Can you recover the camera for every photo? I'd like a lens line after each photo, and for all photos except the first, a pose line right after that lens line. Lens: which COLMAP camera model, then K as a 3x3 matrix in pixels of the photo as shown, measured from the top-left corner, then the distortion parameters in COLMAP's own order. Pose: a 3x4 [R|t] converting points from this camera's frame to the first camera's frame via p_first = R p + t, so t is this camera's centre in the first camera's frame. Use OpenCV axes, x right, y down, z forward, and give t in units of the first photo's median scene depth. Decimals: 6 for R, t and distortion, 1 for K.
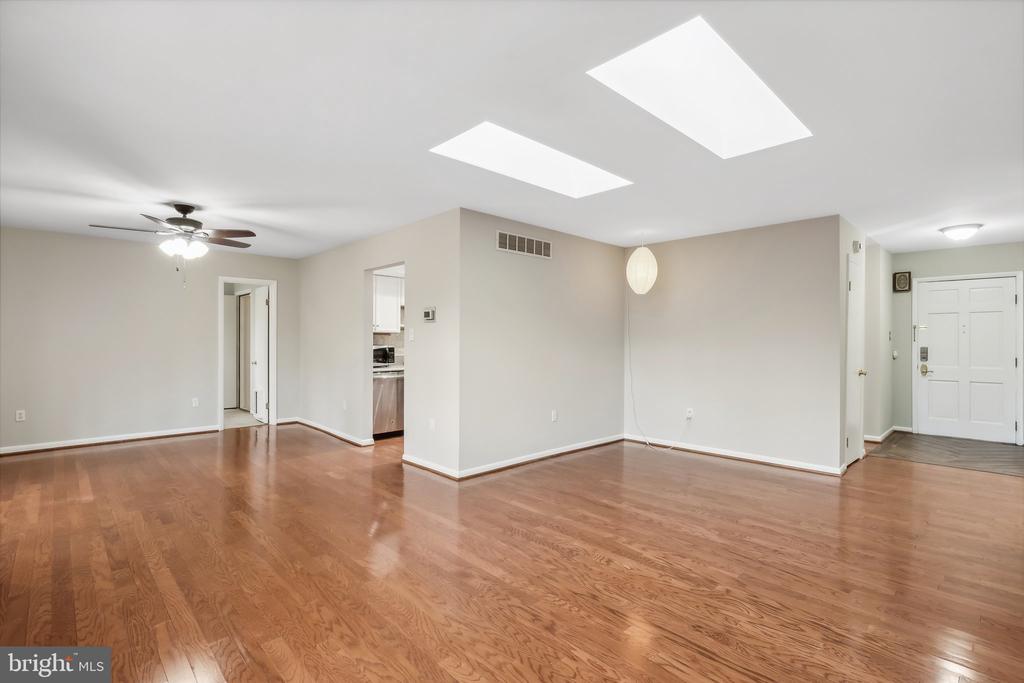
lens RADIAL K [[479.7, 0, 506.6], [0, 479.7, 336.9], [0, 0, 1]] dist [-0.003768, -0.000180]
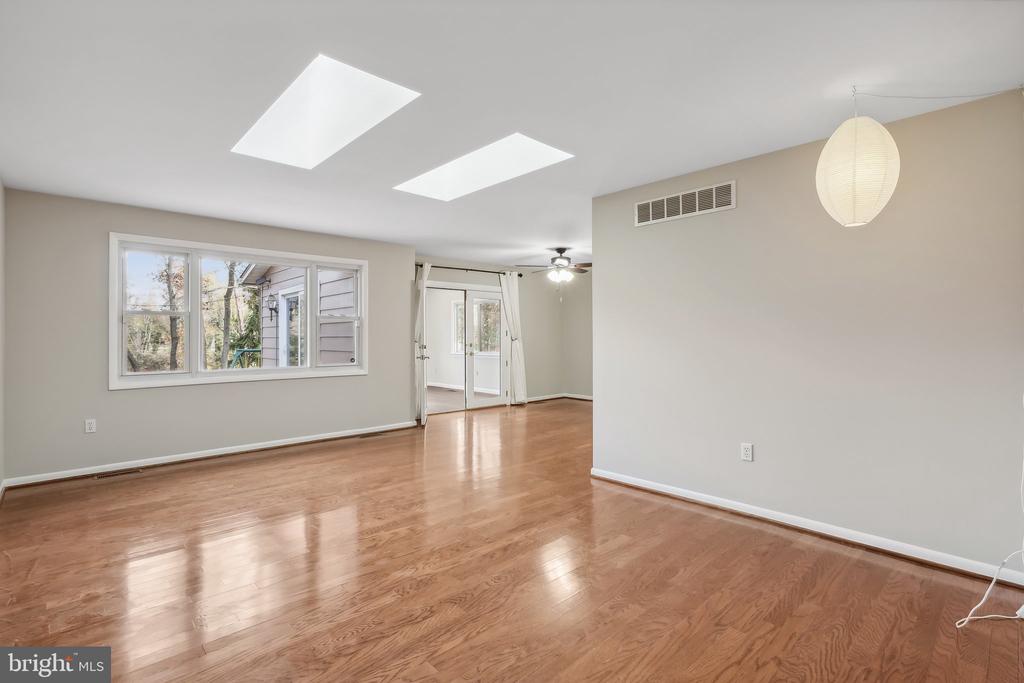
lens RADIAL K [[479.7, 0, 506.6], [0, 479.7, 336.9], [0, 0, 1]] dist [-0.003768, -0.000180]
pose [[-0.007430, 0.000202, -0.999972, 0.884029], [0.013976, 0.999902, 0.000098, 0.009213], [0.999875, -0.013975, -0.007432, 0.831957]]
